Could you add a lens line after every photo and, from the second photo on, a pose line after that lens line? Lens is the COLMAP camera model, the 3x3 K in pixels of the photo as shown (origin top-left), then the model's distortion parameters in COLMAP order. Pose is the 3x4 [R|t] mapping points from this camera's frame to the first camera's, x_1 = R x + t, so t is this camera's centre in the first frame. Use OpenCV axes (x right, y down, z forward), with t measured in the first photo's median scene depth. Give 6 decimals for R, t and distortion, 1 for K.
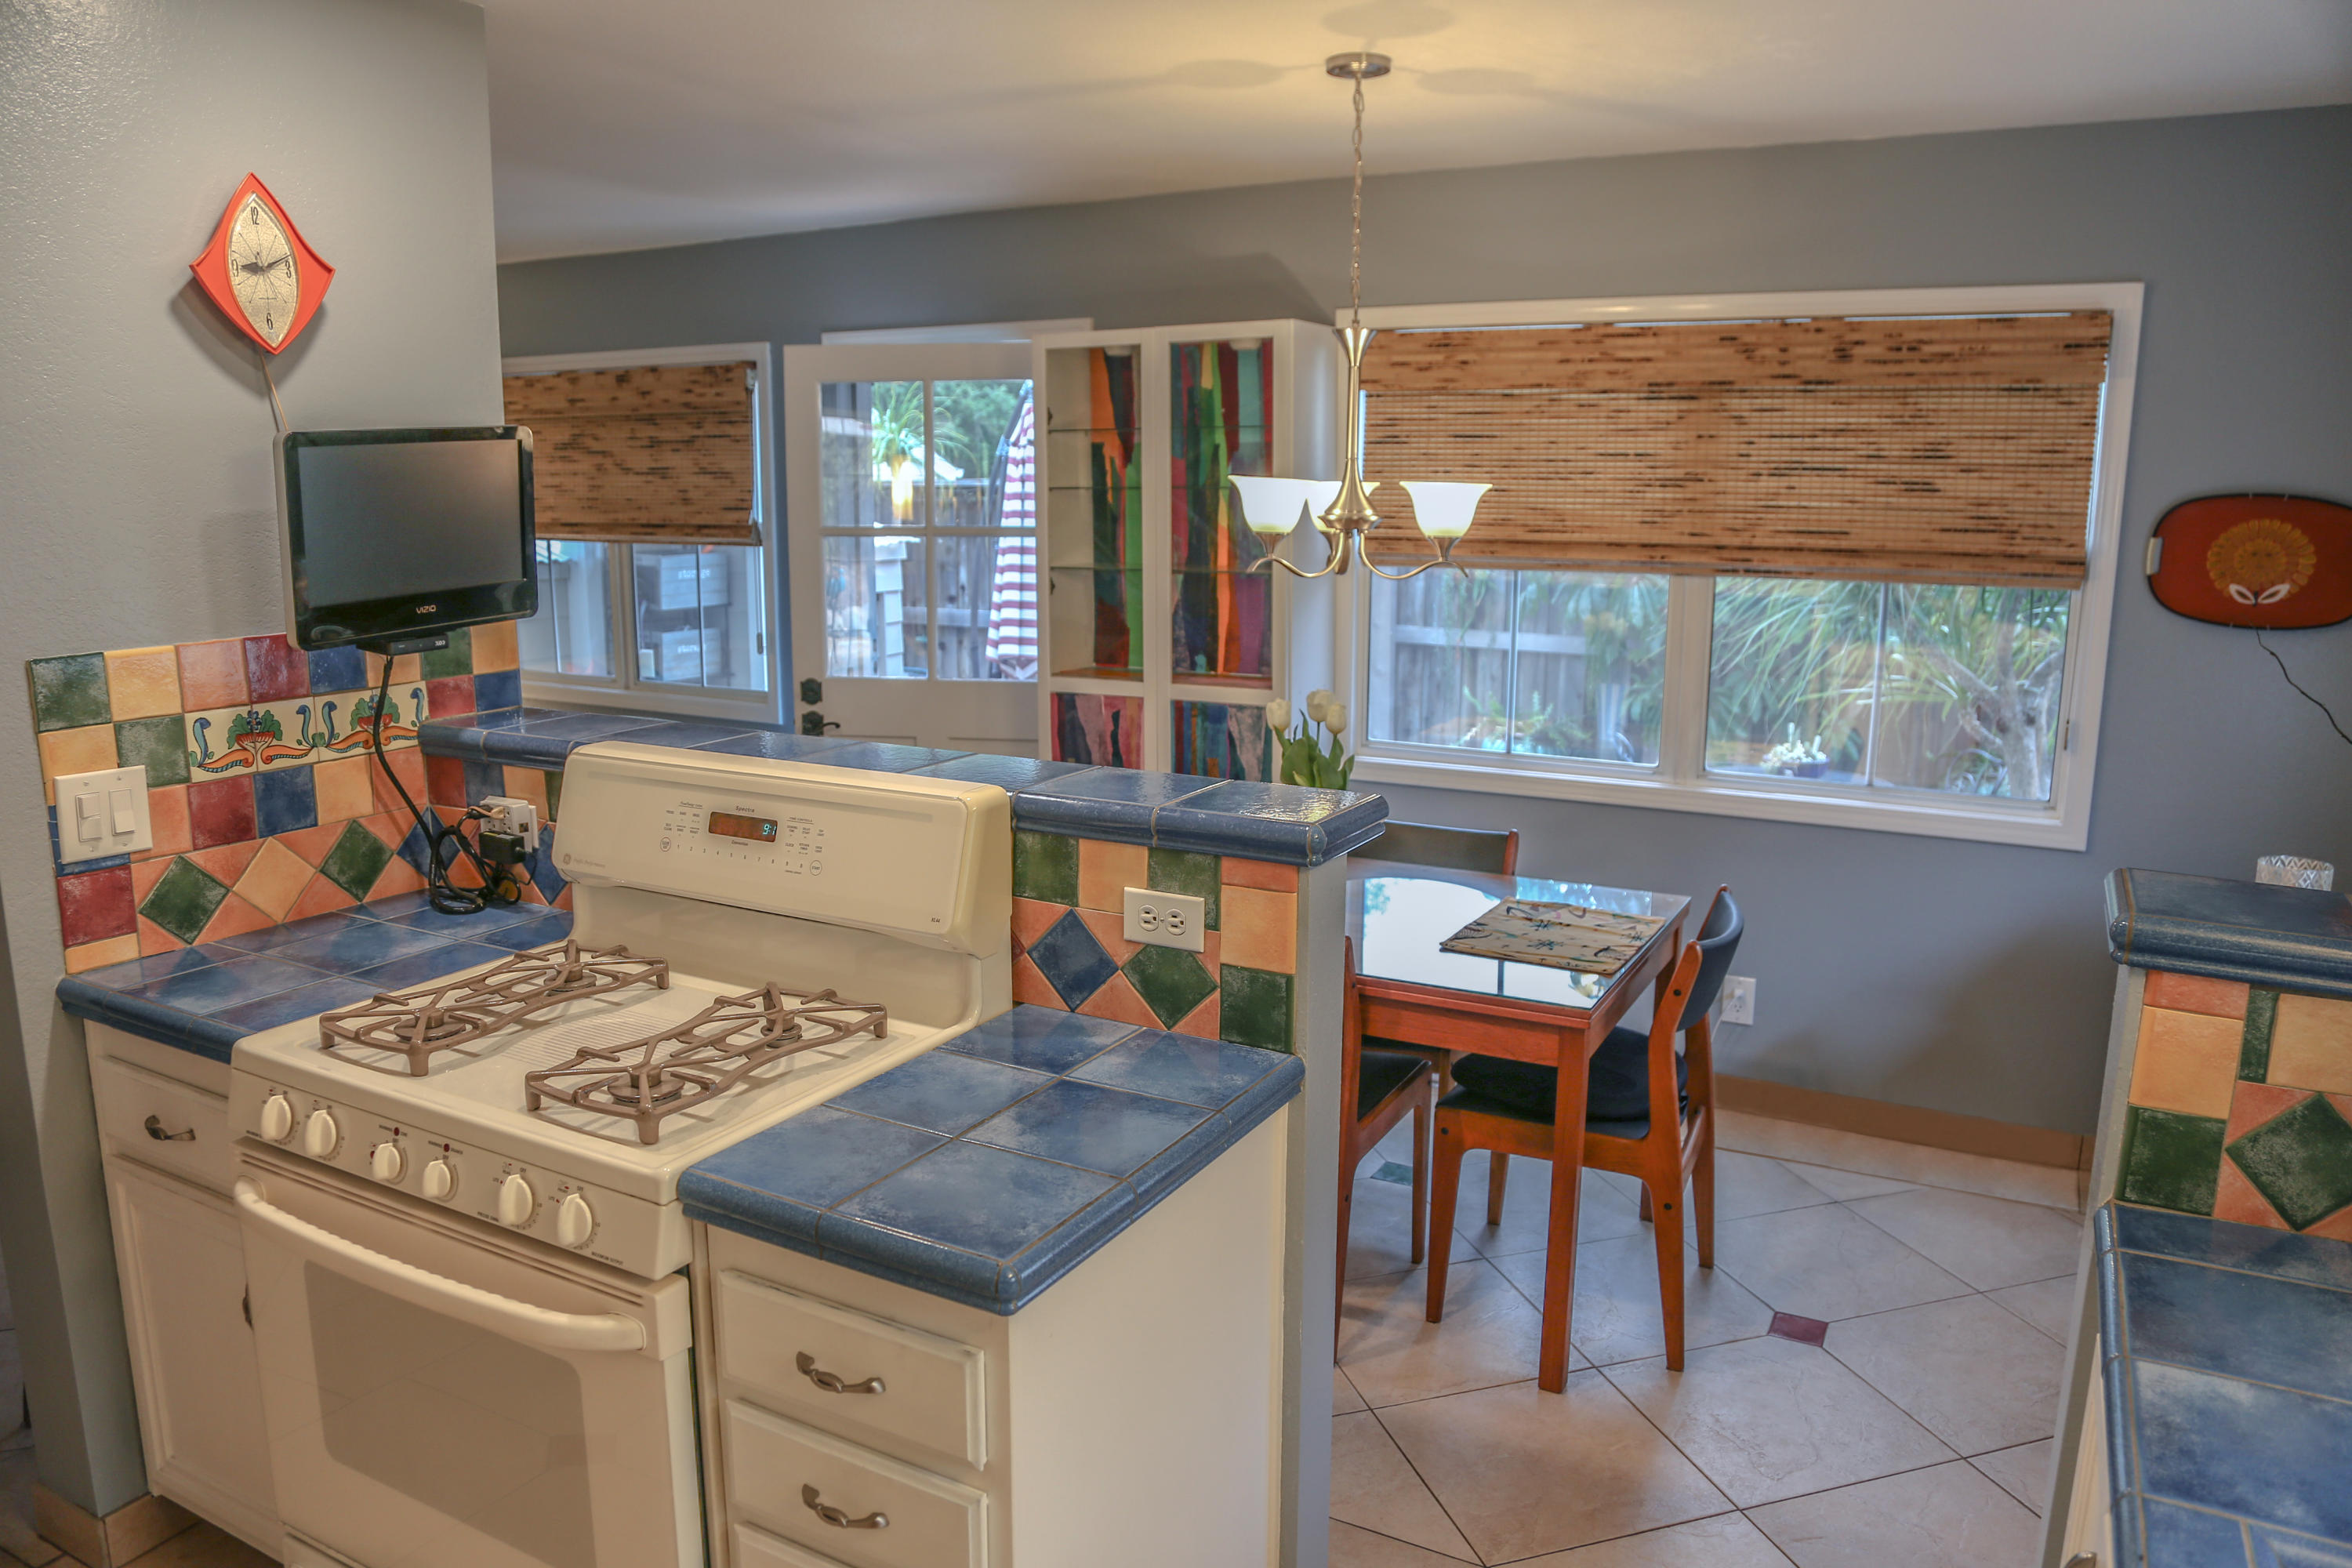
lens RADIAL K [[1610.8, 0, 1214.9], [0, 1610.8, 797.0], [0, 0, 1]] dist [-0.144549, 0.068367]
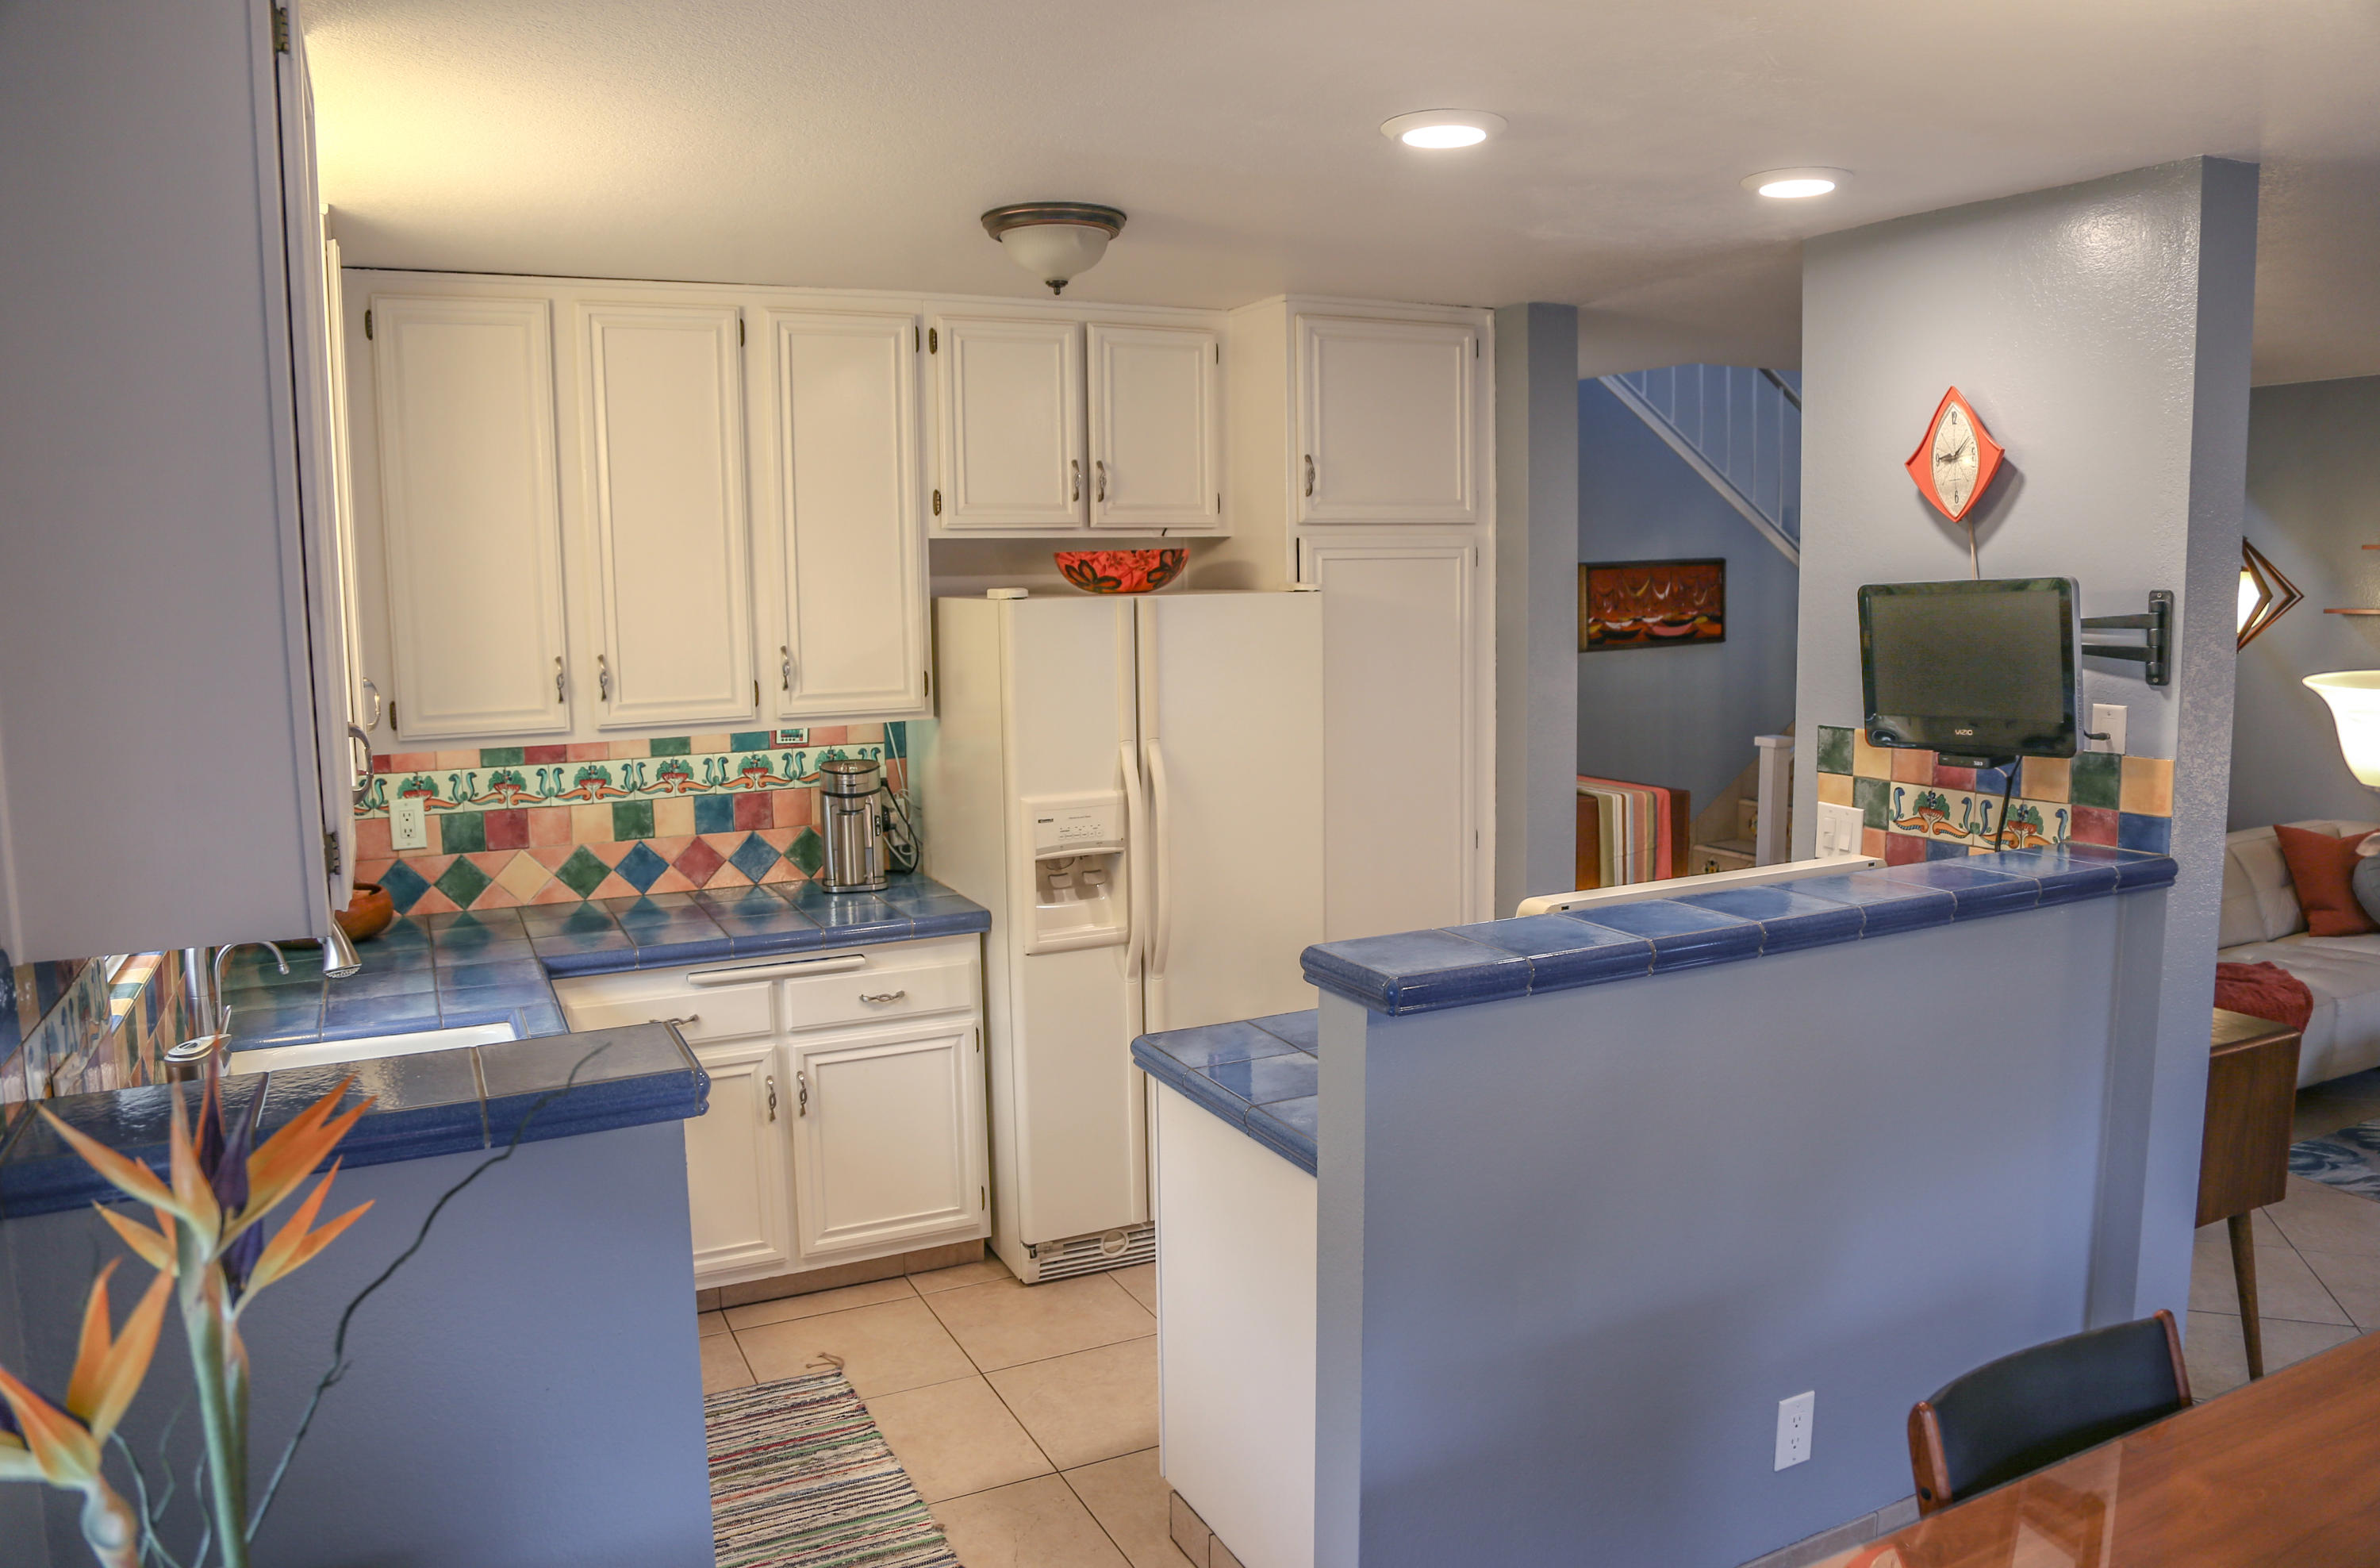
lens RADIAL K [[1679.7, 0, 1185.5], [0, 1679.7, 769.0], [0, 0, 1]] dist [-0.138779, 0.071637]
pose [[-0.580868, 0.098566, -0.808008, 0.657459], [-0.147952, 0.963323, 0.223873, -0.221584], [0.800439, 0.249587, -0.544980, 0.942578]]
